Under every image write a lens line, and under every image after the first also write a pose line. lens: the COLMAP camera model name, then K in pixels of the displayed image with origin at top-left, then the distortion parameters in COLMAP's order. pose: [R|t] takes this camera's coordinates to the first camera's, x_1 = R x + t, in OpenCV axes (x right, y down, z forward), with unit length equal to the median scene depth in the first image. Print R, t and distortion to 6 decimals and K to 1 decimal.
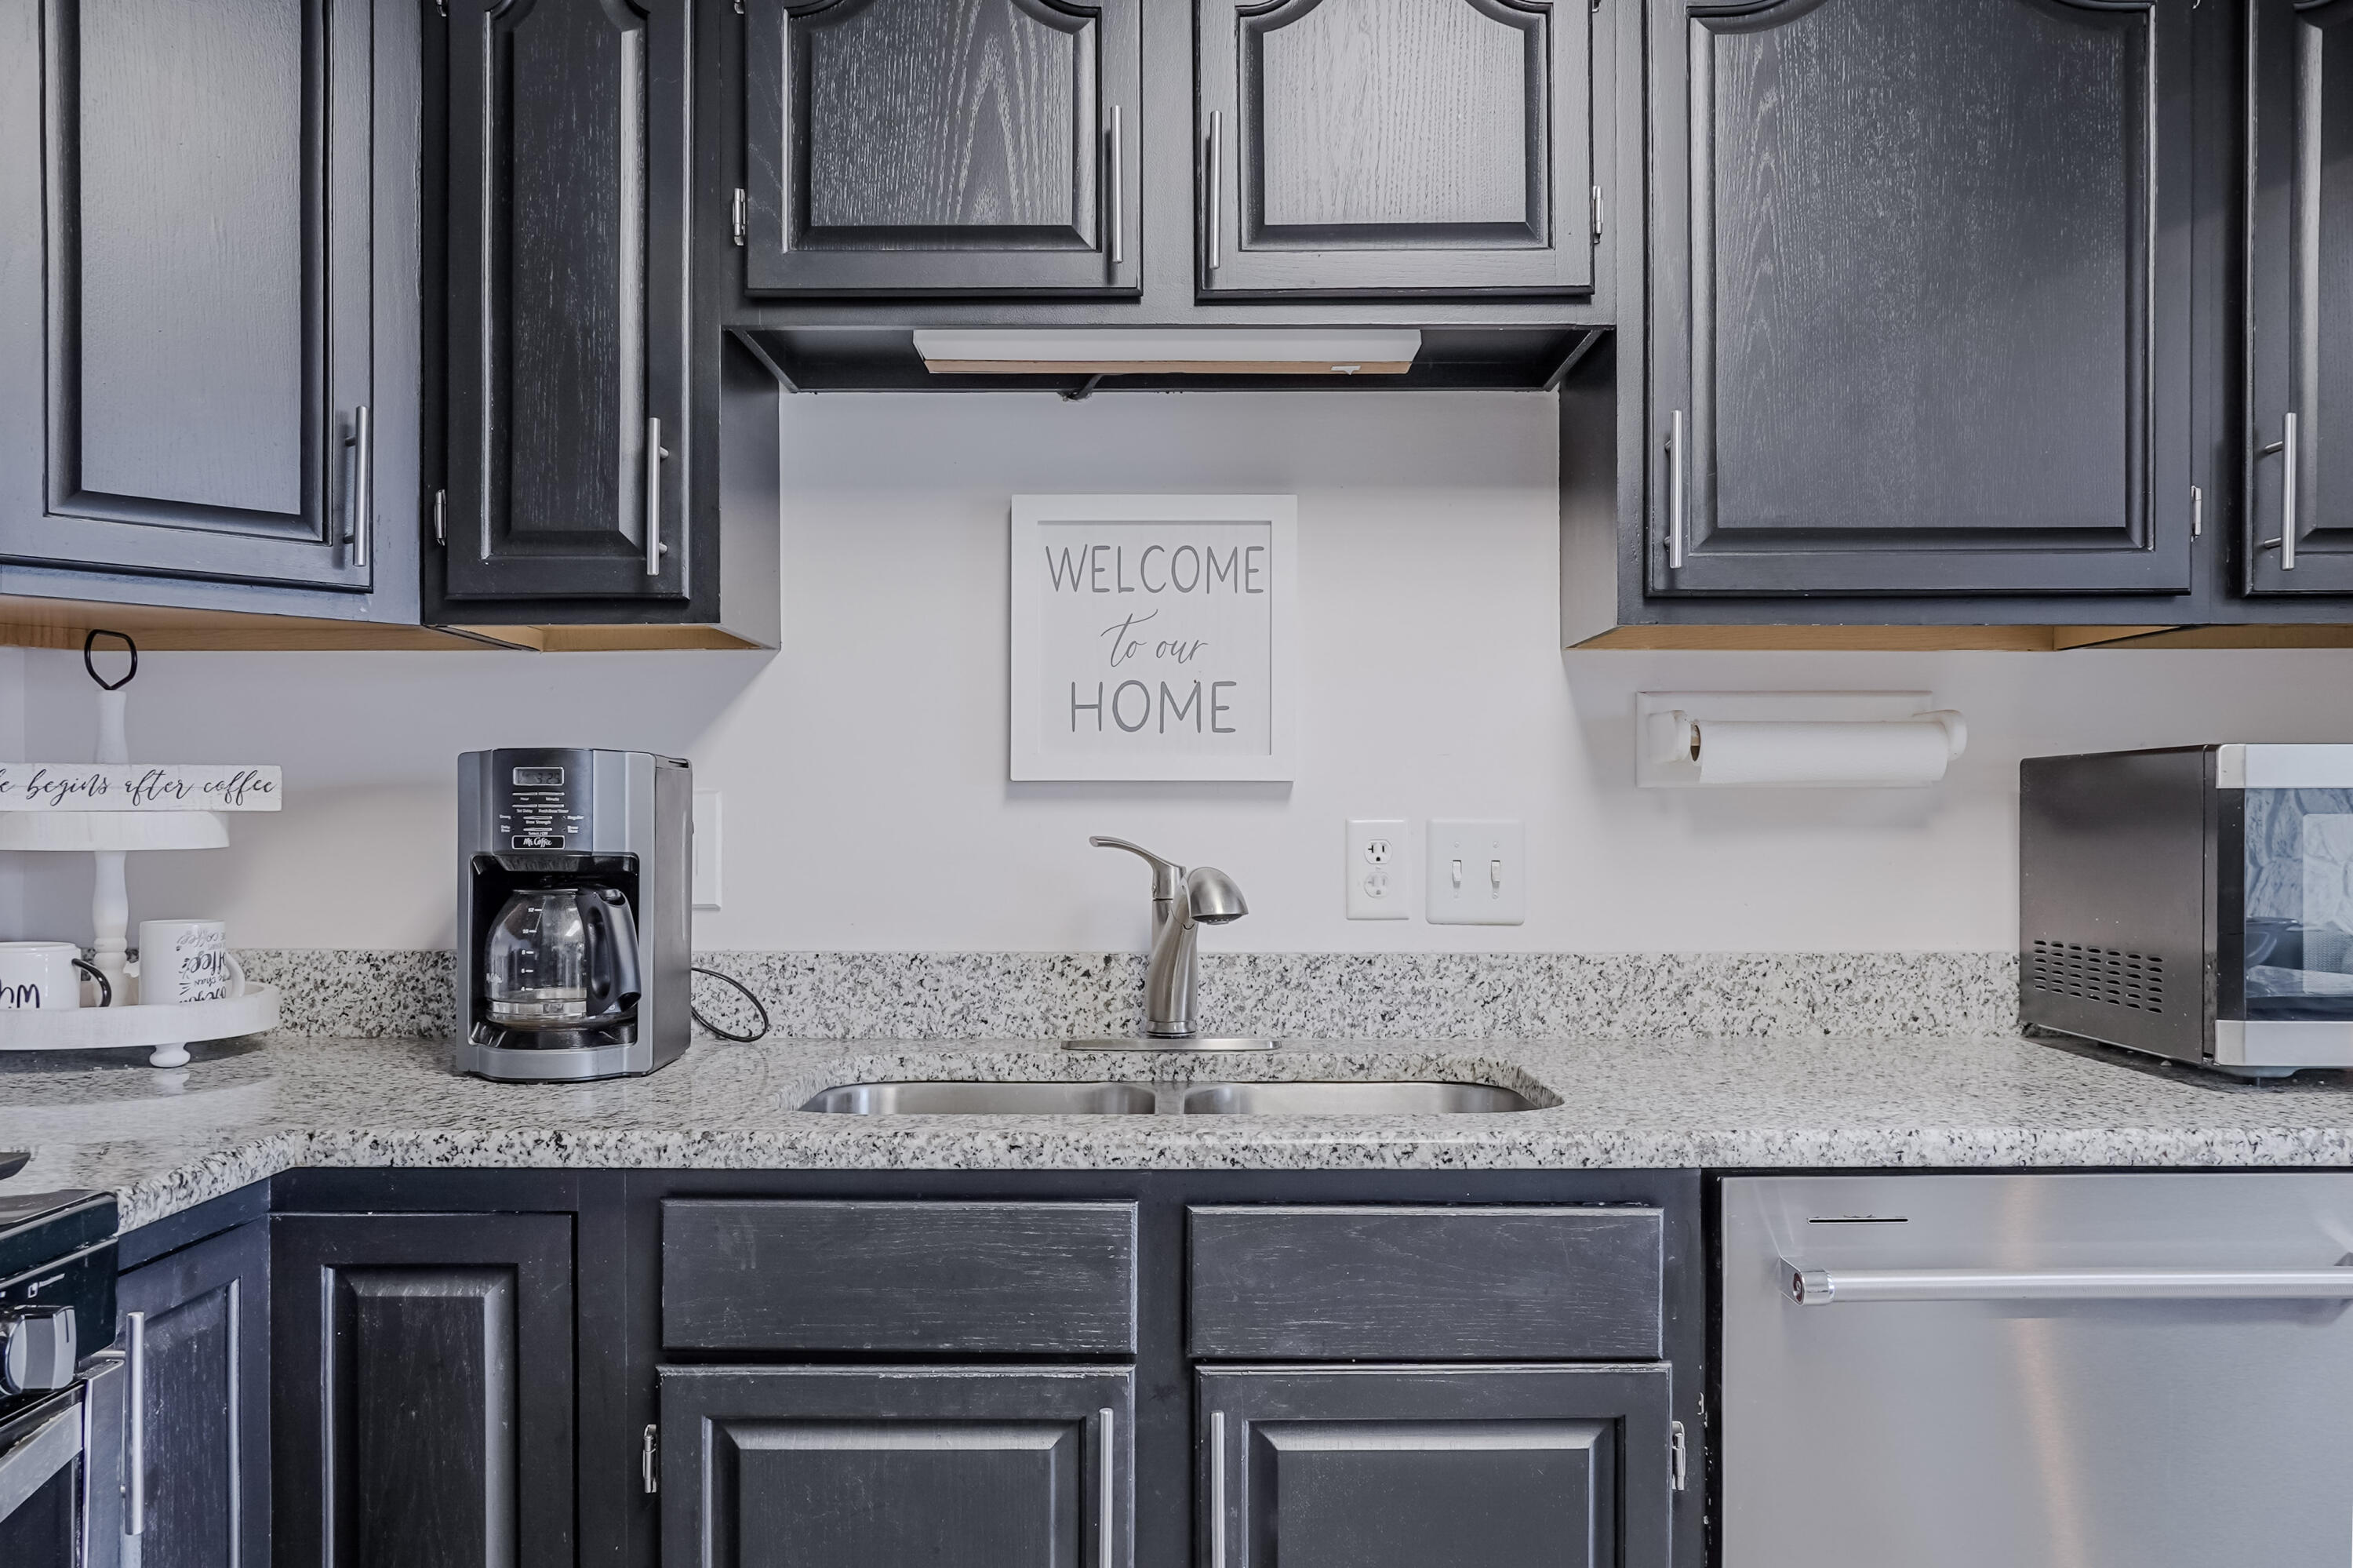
lens RADIAL K [[1785.7, 0, 1179.0], [0, 1785.7, 837.9], [0, 0, 1]] dist [-0.018347, 0.009284]
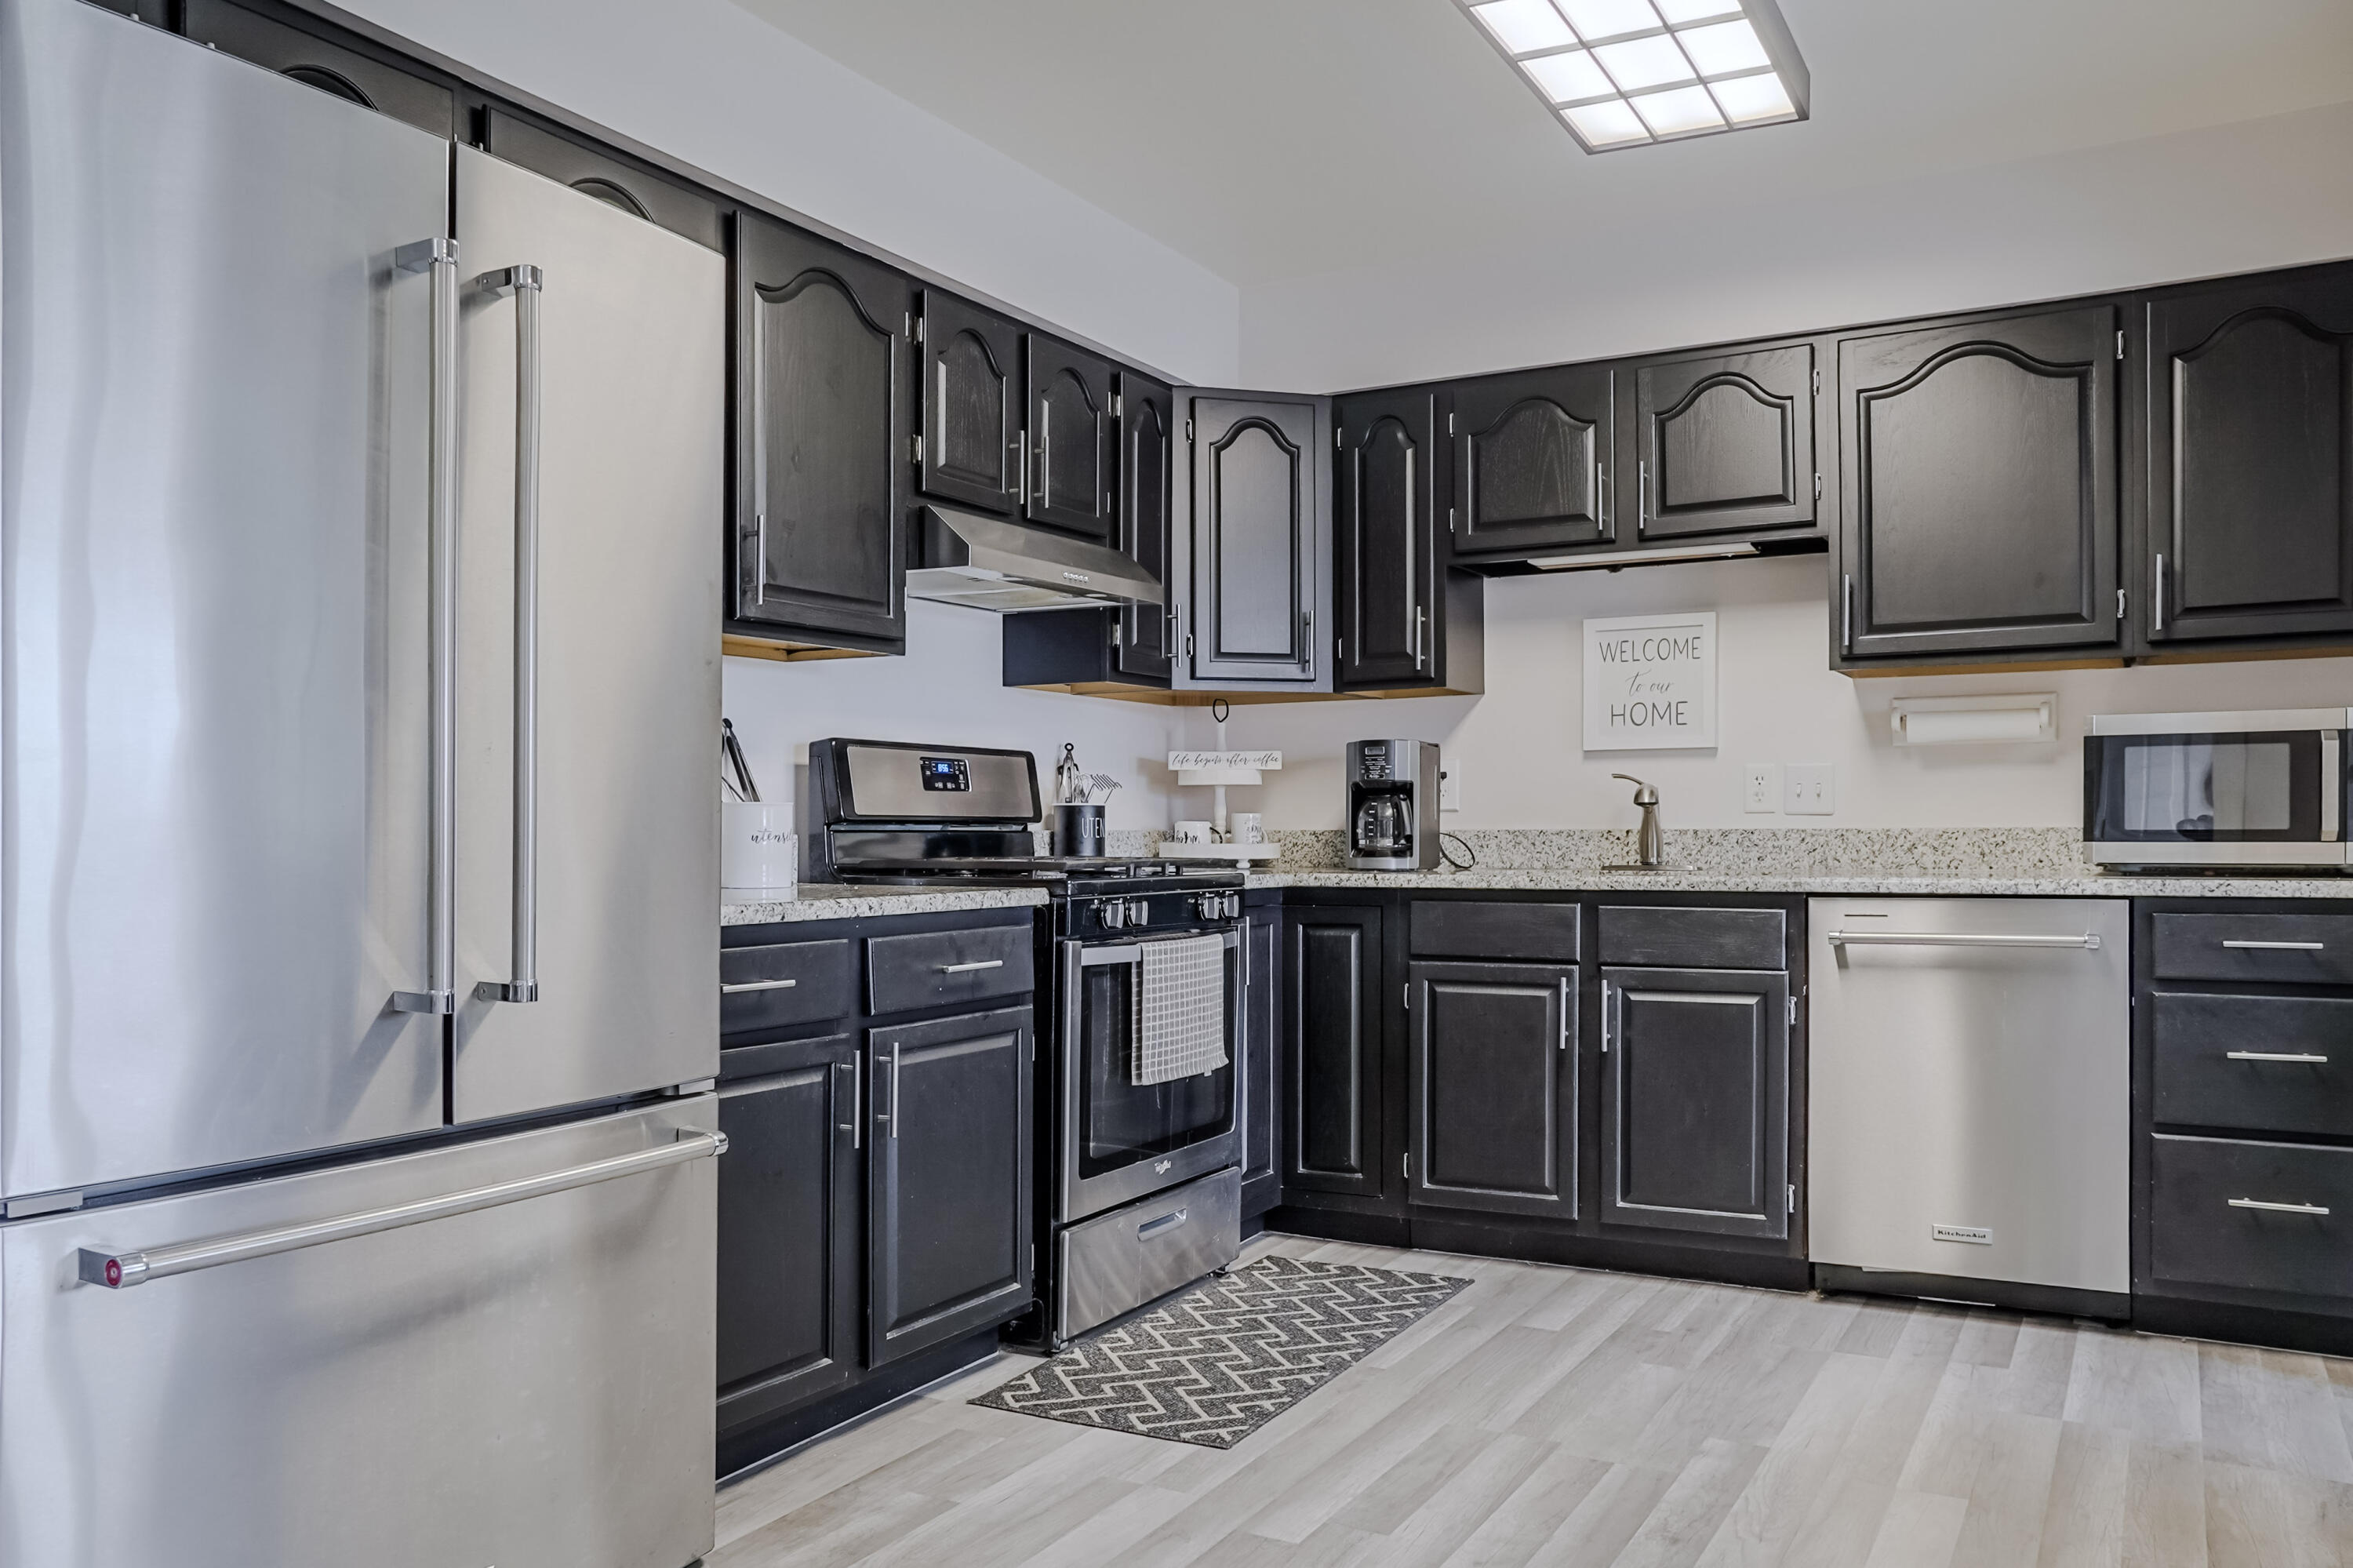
lens RADIAL K [[1785.7, 0, 1179.0], [0, 1785.7, 837.9], [0, 0, 1]] dist [-0.018347, 0.009284]
pose [[0.875401, -0.001391, -0.483396, 0.609872], [0.000146, 0.999997, -0.002613, 0.093514], [0.483398, 0.002217, 0.875398, -1.329216]]
